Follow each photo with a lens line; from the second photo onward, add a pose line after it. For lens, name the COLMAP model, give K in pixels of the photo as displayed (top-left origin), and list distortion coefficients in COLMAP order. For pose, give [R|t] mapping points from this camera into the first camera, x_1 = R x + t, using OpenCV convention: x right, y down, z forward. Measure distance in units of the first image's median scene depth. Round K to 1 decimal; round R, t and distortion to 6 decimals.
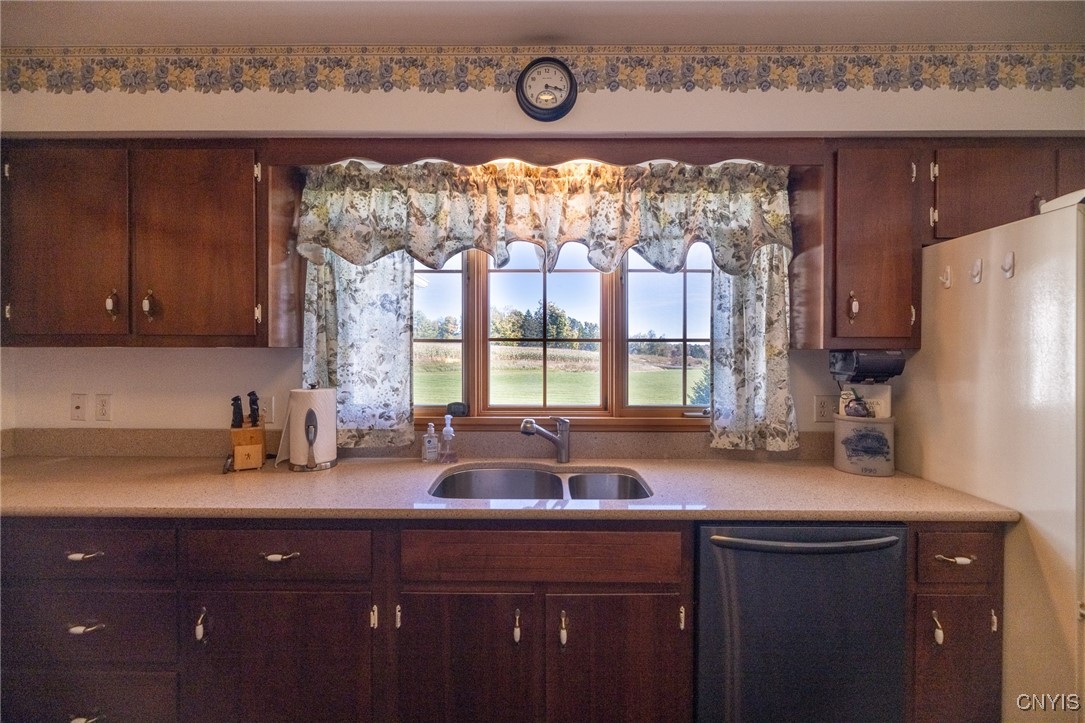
lens RADIAL K [[458.6, 0, 537.1], [0, 458.6, 355.7], [0, 0, 1]] dist [0.000503, 0.000560]
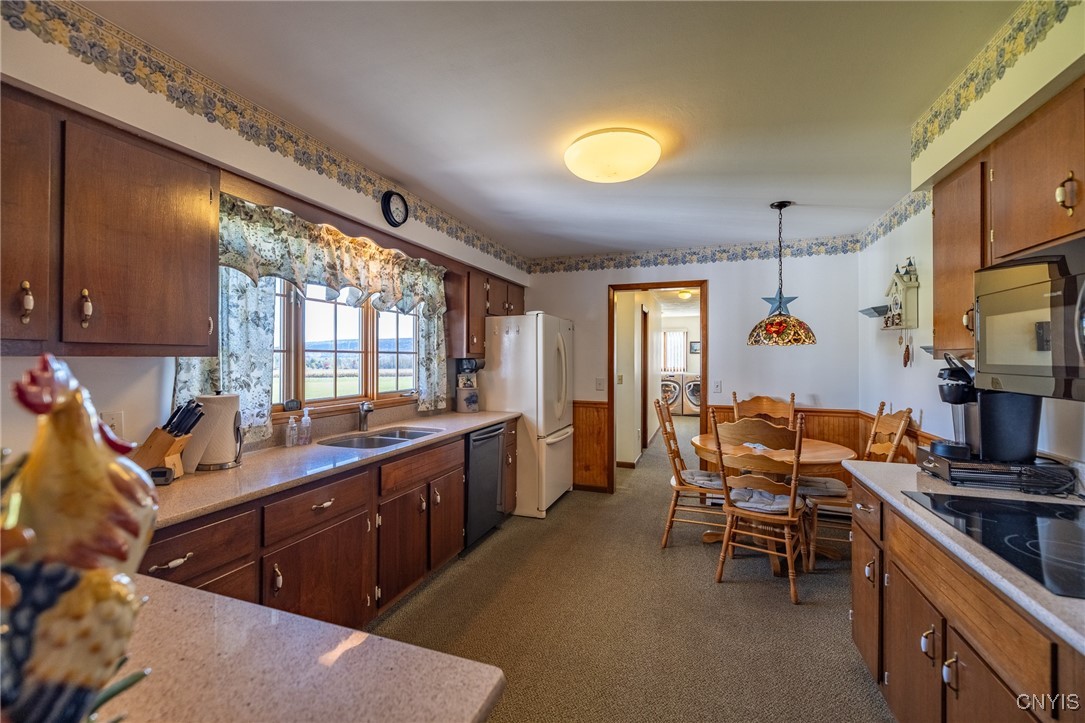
lens RADIAL K [[458.6, 0, 537.1], [0, 458.6, 355.7], [0, 0, 1]] dist [0.000503, 0.000560]
pose [[0.336453, 0.004255, 0.941691, -1.232722], [0.005411, 0.999965, -0.006451, -0.009051], [-0.941685, 0.007266, 0.336418, -0.077024]]
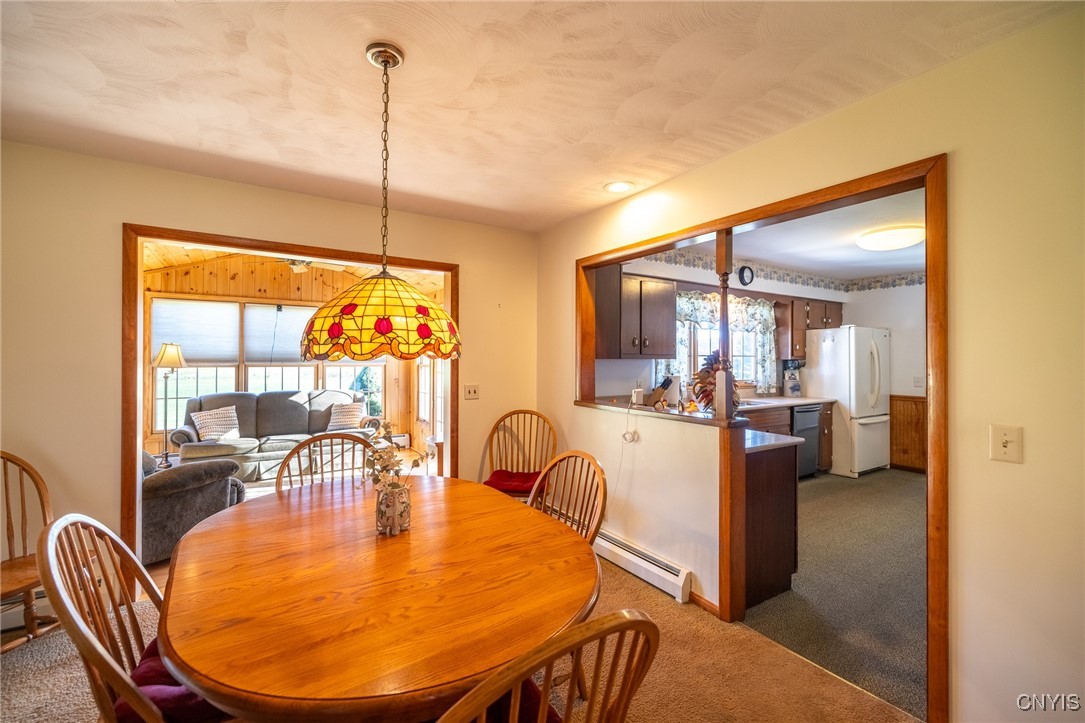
lens RADIAL K [[458.6, 0, 537.1], [0, 458.6, 355.7], [0, 0, 1]] dist [0.000503, 0.000560]
pose [[0.839182, 0.003375, 0.543840, -2.448681], [0.002536, 0.999946, -0.010119, -0.012038], [-0.543844, 0.009871, 0.839128, -0.711944]]
